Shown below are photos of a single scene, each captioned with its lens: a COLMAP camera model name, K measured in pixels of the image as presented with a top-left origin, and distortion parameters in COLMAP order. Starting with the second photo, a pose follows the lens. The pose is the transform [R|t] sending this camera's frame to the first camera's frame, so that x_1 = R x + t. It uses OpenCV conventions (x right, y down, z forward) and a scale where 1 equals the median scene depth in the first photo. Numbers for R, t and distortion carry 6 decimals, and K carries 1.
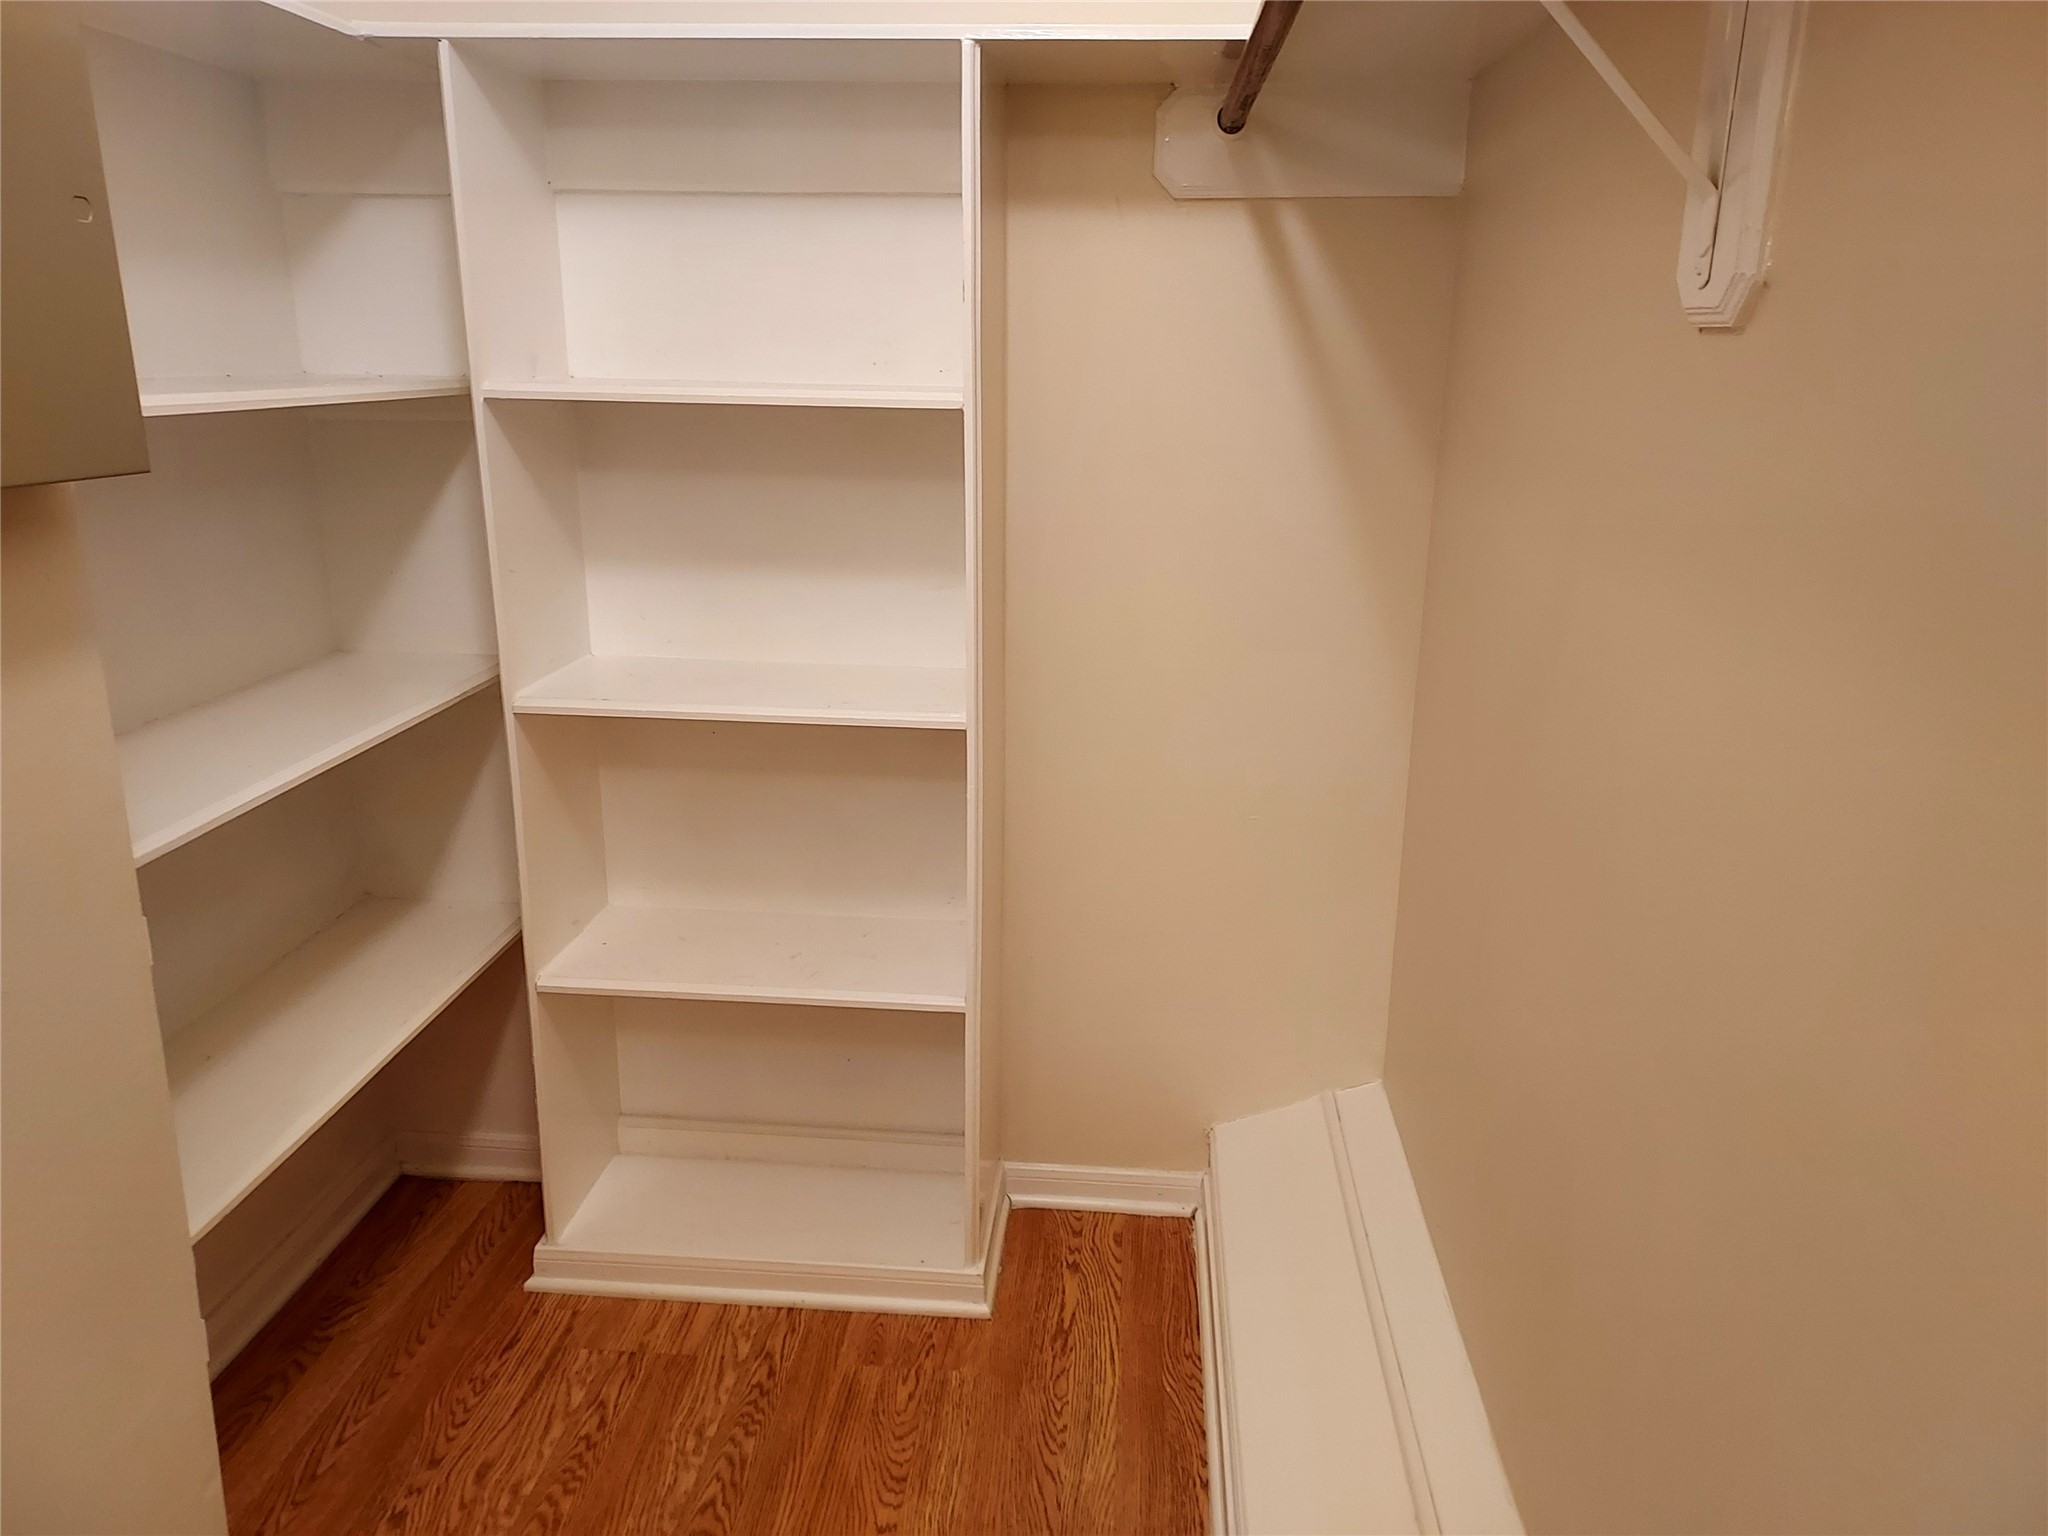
lens RADIAL K [[1464.5, 0, 1024.0], [0, 1464.5, 768.0], [0, 0, 1]] dist [0.003050, 0.000184]
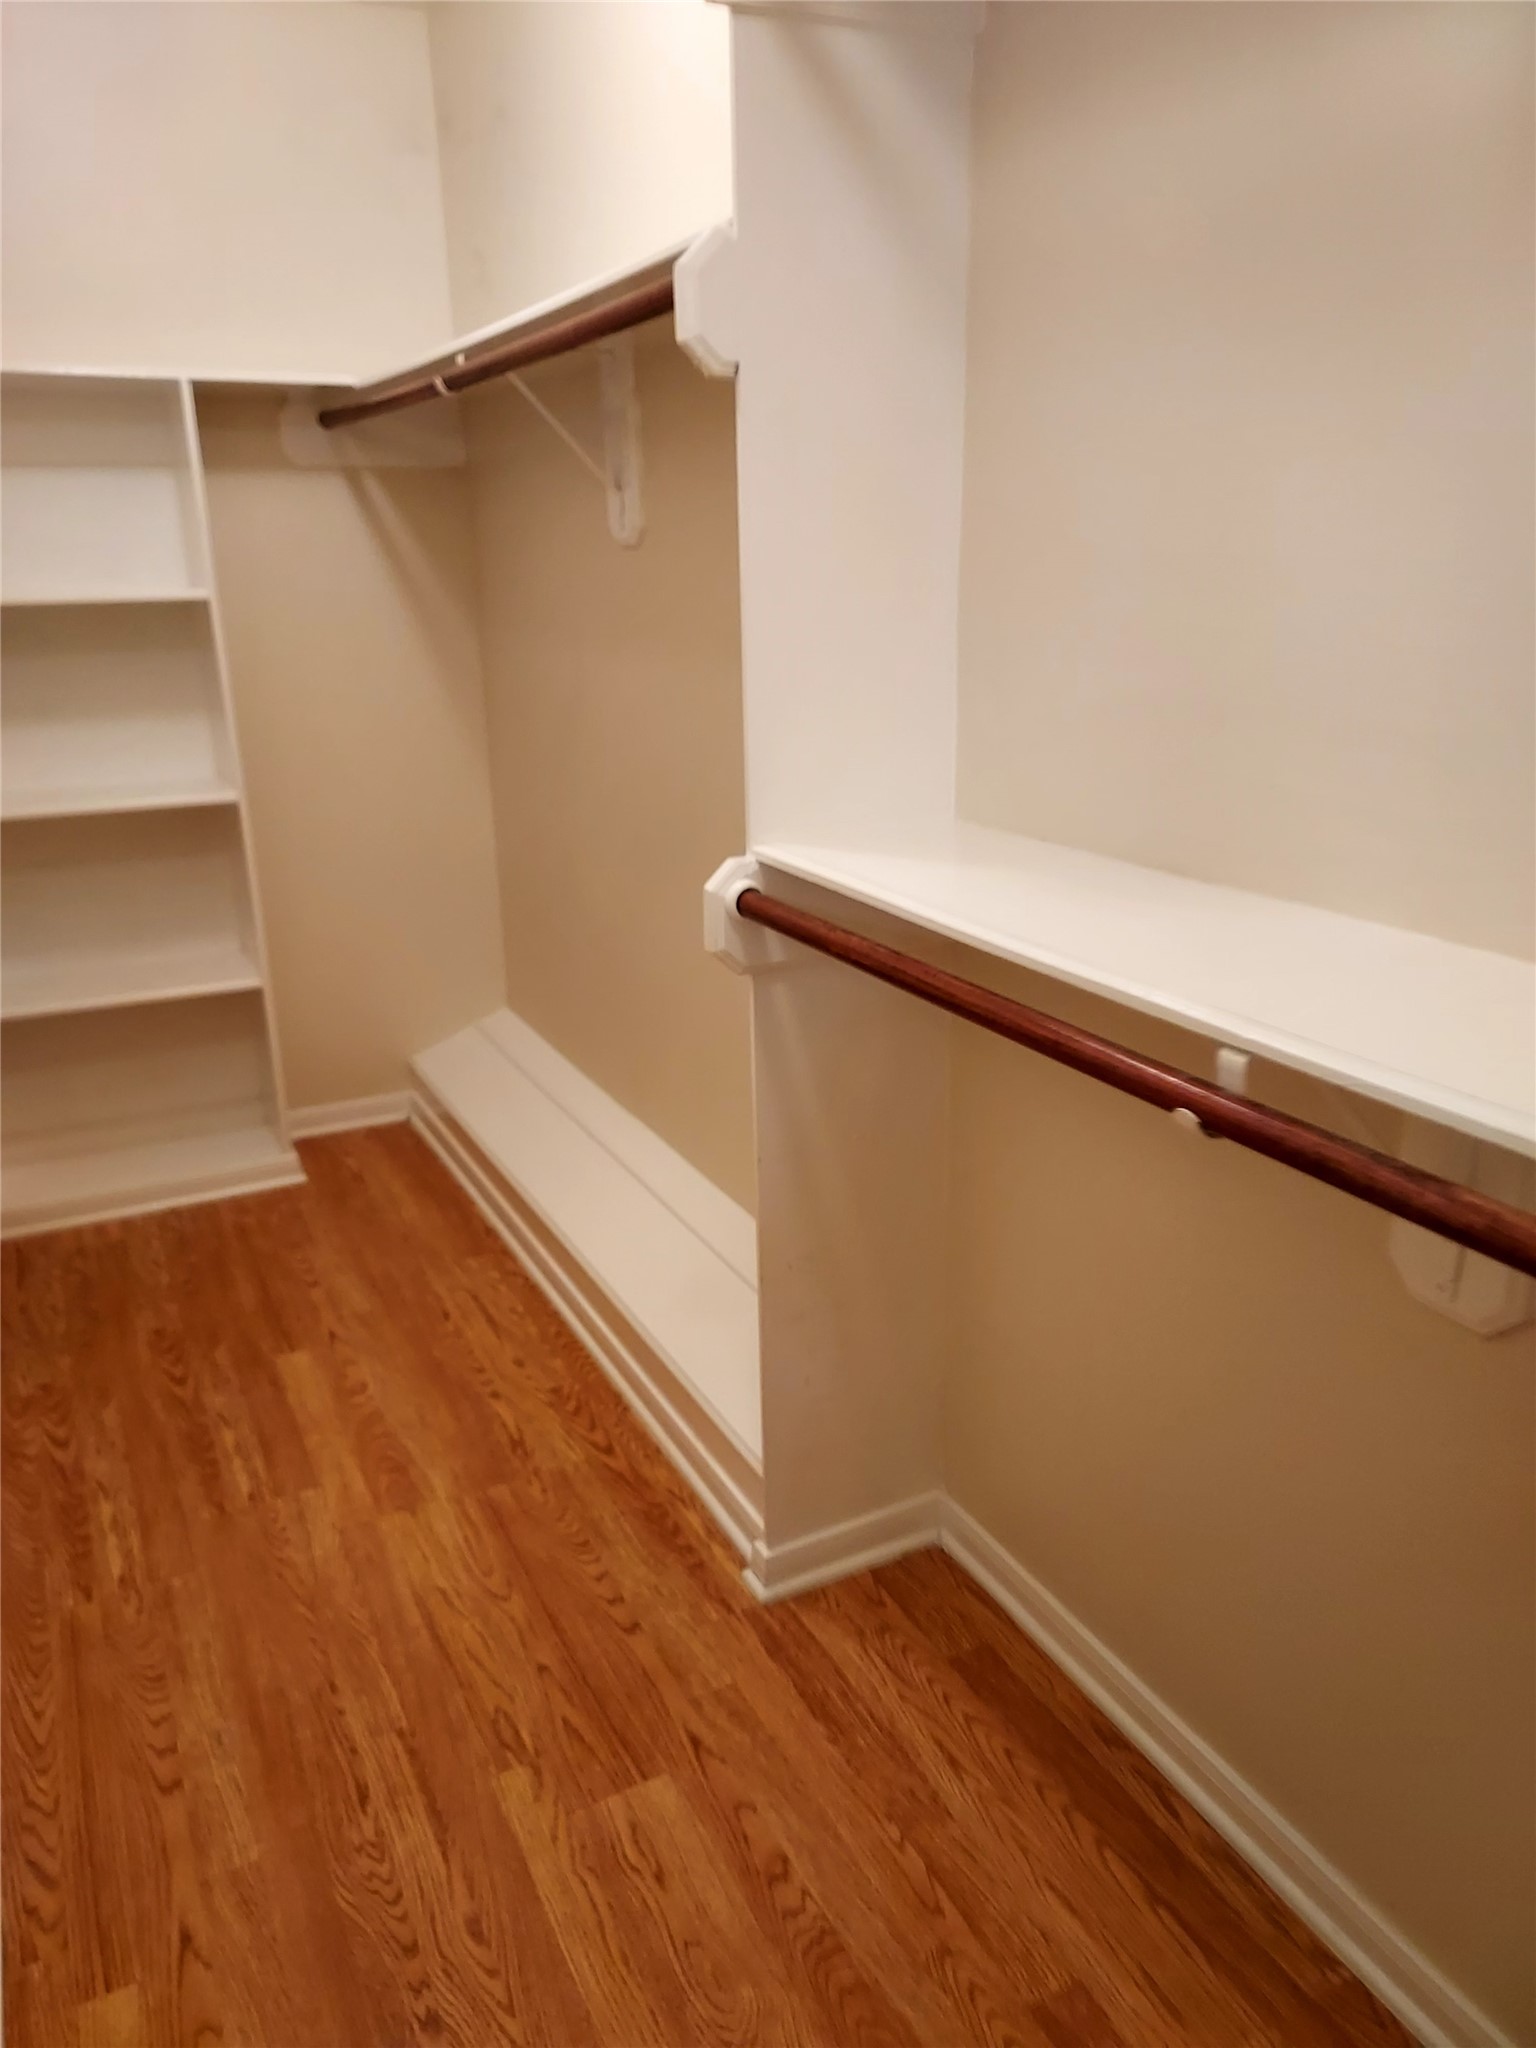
lens RADIAL K [[1450.6, 0, 768.0], [0, 1450.6, 1024.0], [0, 0, 1]] dist [-0.005725, -0.001336]
pose [[0.854357, -0.184308, 0.485905, -0.344306], [0.168086, 0.982743, 0.077221, 0.178523], [-0.491753, 0.015699, 0.870593, -0.639751]]
